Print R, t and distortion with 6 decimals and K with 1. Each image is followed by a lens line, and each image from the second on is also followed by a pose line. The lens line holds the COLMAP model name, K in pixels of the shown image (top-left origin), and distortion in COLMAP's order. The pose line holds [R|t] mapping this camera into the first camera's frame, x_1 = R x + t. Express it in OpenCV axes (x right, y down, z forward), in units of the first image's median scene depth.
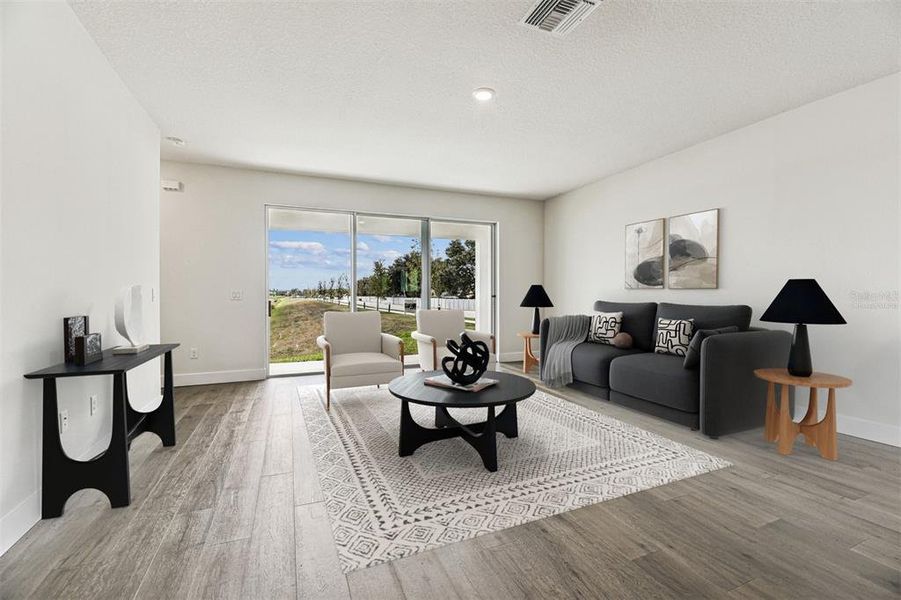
lens RADIAL K [[392.1, 0, 447.4], [0, 392.1, 300.3], [0, 0, 1]] dist [-0.000979, -0.004453]
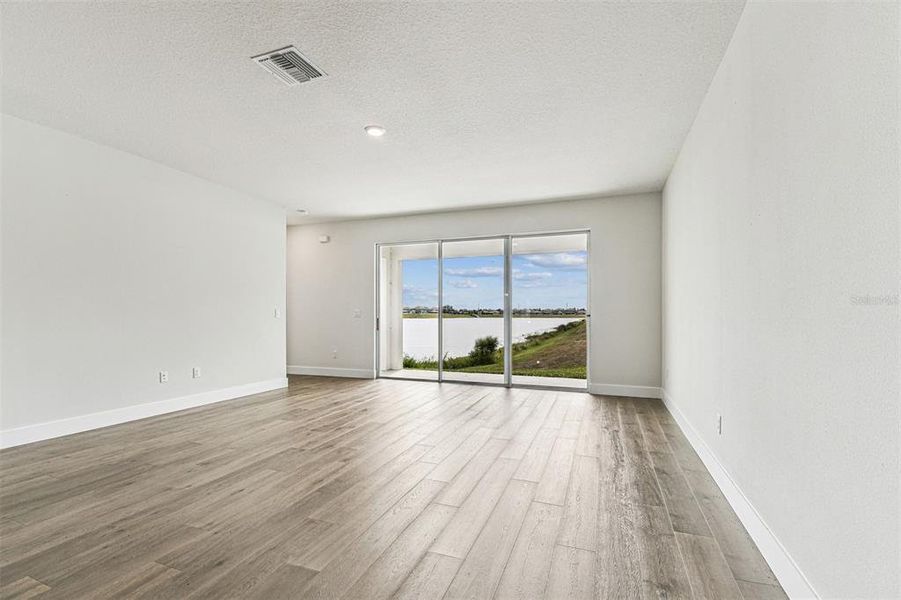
lens RADIAL K [[392.1, 0, 445.4], [0, 392.1, 305.6], [0, 0, 1]] dist [-0.000979, -0.004453]
pose [[0.743471, -0.014169, -0.668618, 0.525048], [-0.013509, 0.999253, -0.036197, 0.005693], [0.668632, 0.035944, 0.742724, 0.172193]]
